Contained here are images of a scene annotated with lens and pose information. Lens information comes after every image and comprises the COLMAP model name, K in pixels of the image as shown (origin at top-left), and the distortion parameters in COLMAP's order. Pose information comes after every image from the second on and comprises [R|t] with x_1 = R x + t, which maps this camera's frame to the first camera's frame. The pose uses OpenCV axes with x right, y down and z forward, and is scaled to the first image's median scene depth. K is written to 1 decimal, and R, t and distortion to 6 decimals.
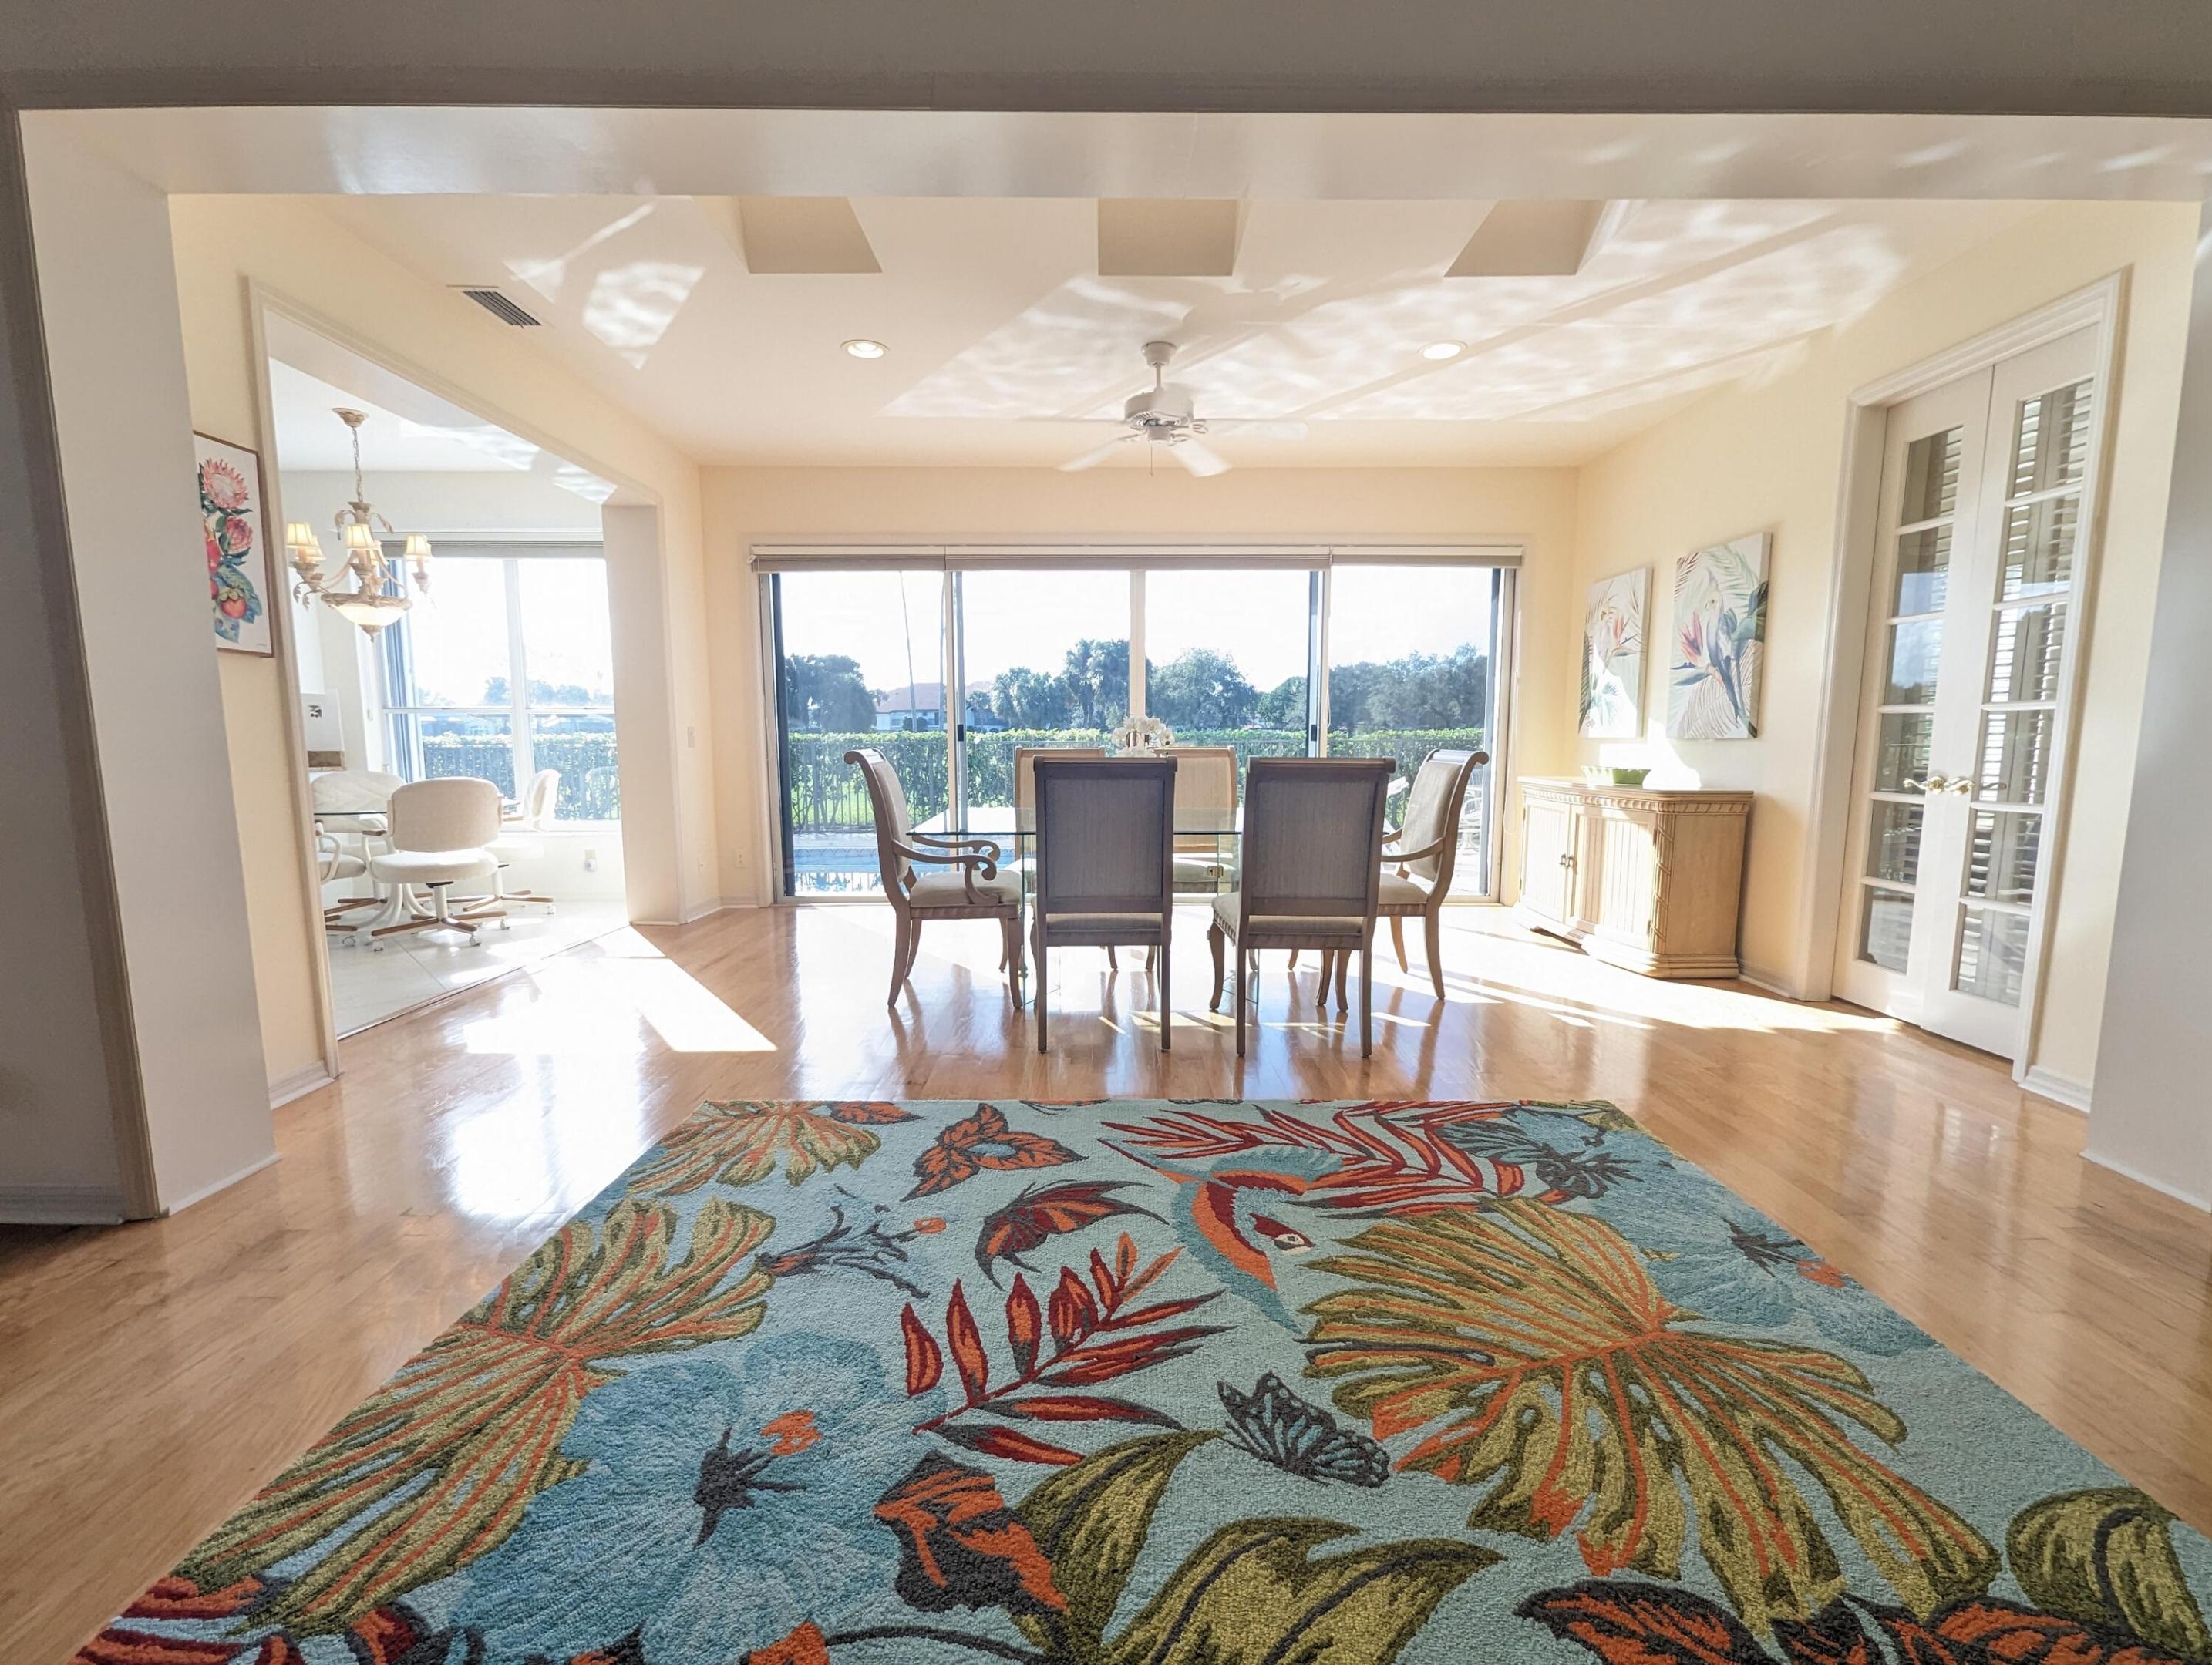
lens RADIAL K [[914.9, 0, 1113.4], [0, 914.9, 840.9], [0, 0, 1]] dist [0.000524, -0.001867]
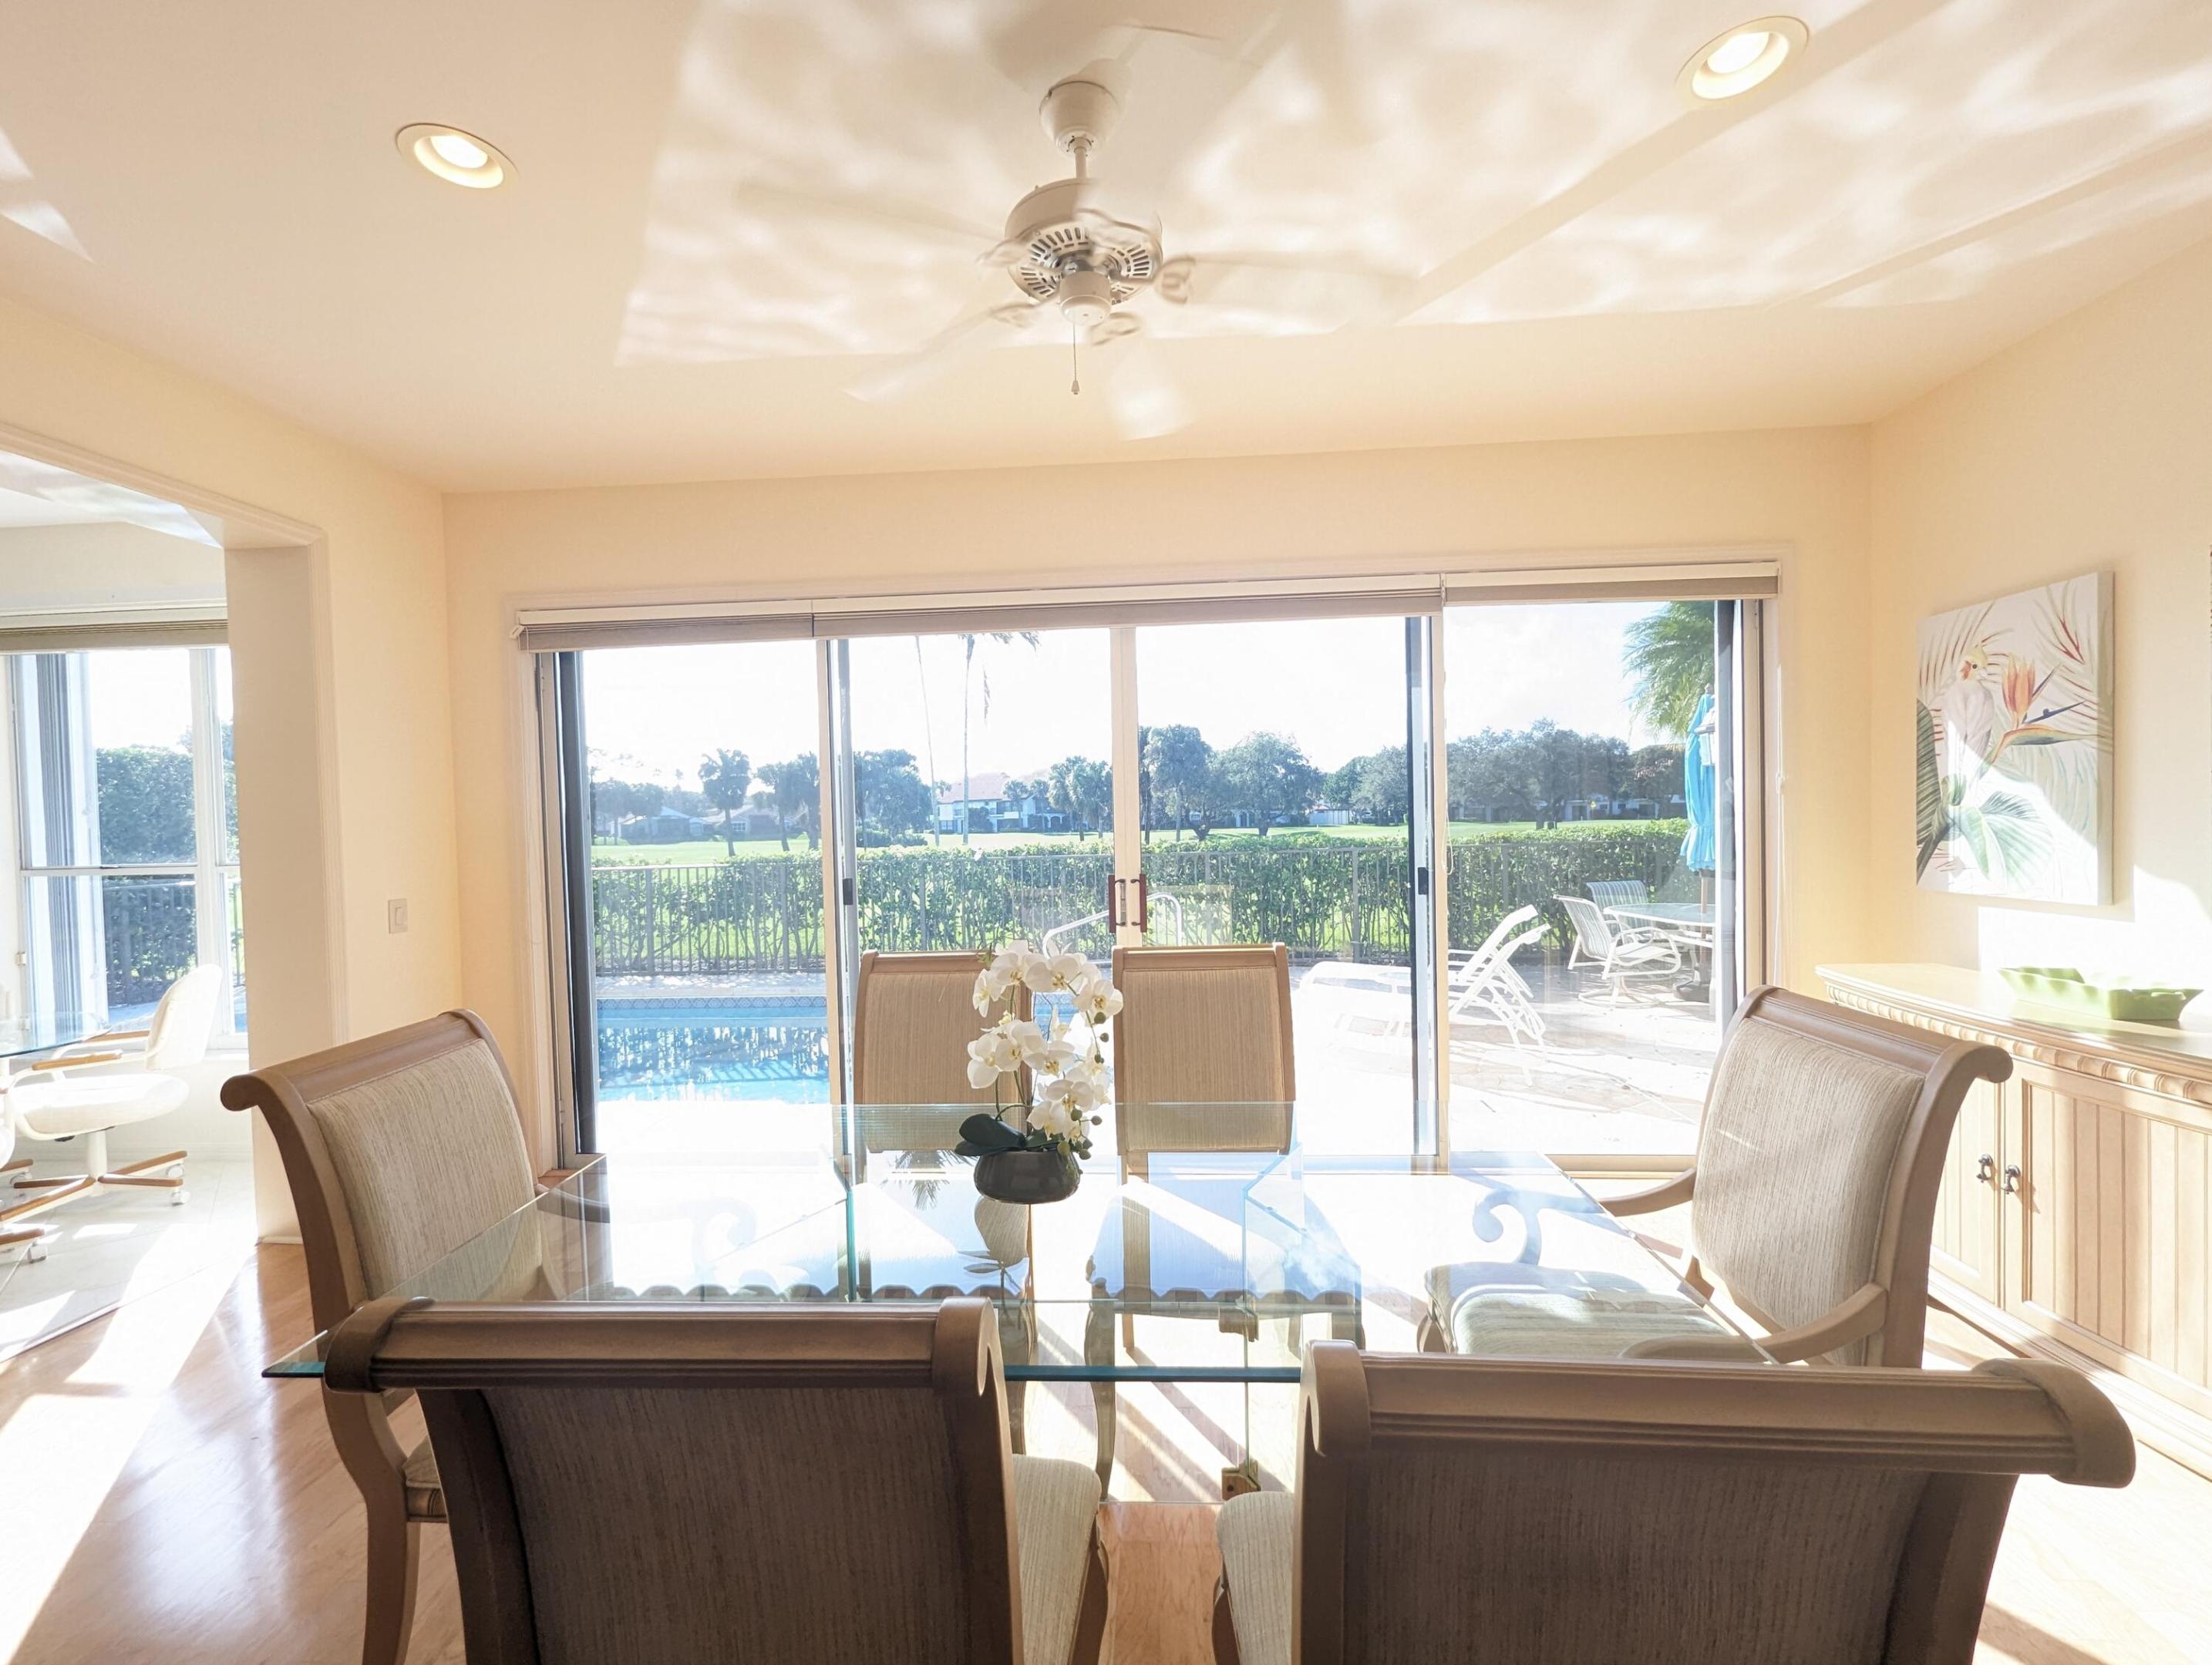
lens RADIAL K [[914.9, 0, 1112.4], [0, 914.9, 841.9], [0, 0, 1]] dist [0.000524, -0.001867]
pose [[0.997194, -0.021513, -0.071706, 0.061393], [0.014973, 0.995782, -0.090520, -0.095865], [0.073351, 0.089192, 0.993310, 0.401737]]
